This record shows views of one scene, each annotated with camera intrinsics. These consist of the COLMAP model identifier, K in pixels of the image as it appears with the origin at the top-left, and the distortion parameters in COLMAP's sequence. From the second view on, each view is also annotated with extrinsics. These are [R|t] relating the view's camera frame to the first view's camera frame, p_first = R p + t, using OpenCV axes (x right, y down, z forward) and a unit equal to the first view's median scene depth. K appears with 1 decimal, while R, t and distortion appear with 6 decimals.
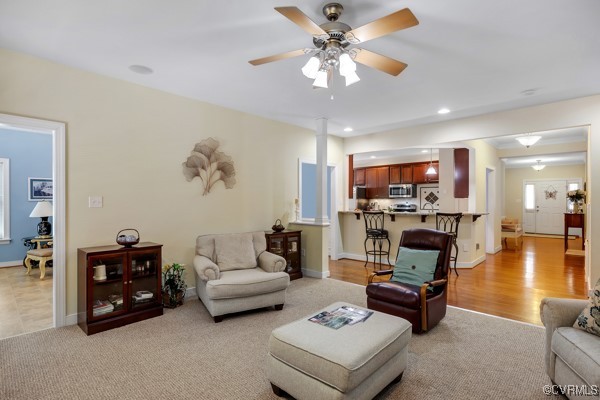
lens RADIAL K [[299.3, 0, 300.5], [0, 299.3, 199.1], [0, 0, 1]] dist [0.000275, 0.000170]
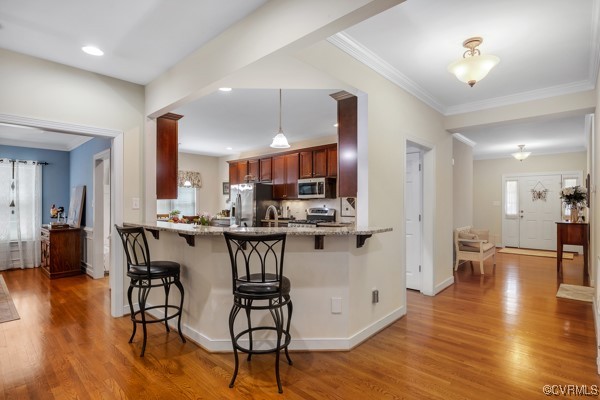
lens RADIAL K [[299.3, 0, 300.8], [0, 299.3, 202.5], [0, 0, 1]] dist [0.000275, 0.000170]
pose [[0.999964, -0.000453, 0.008511, 0.296057], [0.000443, 0.999999, 0.001127, 0.003139], [-0.008511, -0.001123, 0.999963, 0.328498]]
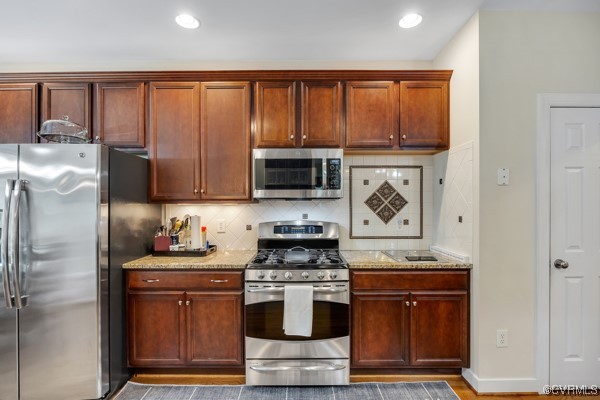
lens RADIAL K [[283.5, 0, 300.8], [0, 283.5, 203.3], [0, 0, 1]] dist [-0.018466, 0.000597]
pose [[0.728039, -0.001864, 0.685533, 0.160424], [-0.001913, 0.999987, 0.004751, -0.002250], [-0.685533, -0.004770, 0.728026, 0.797974]]
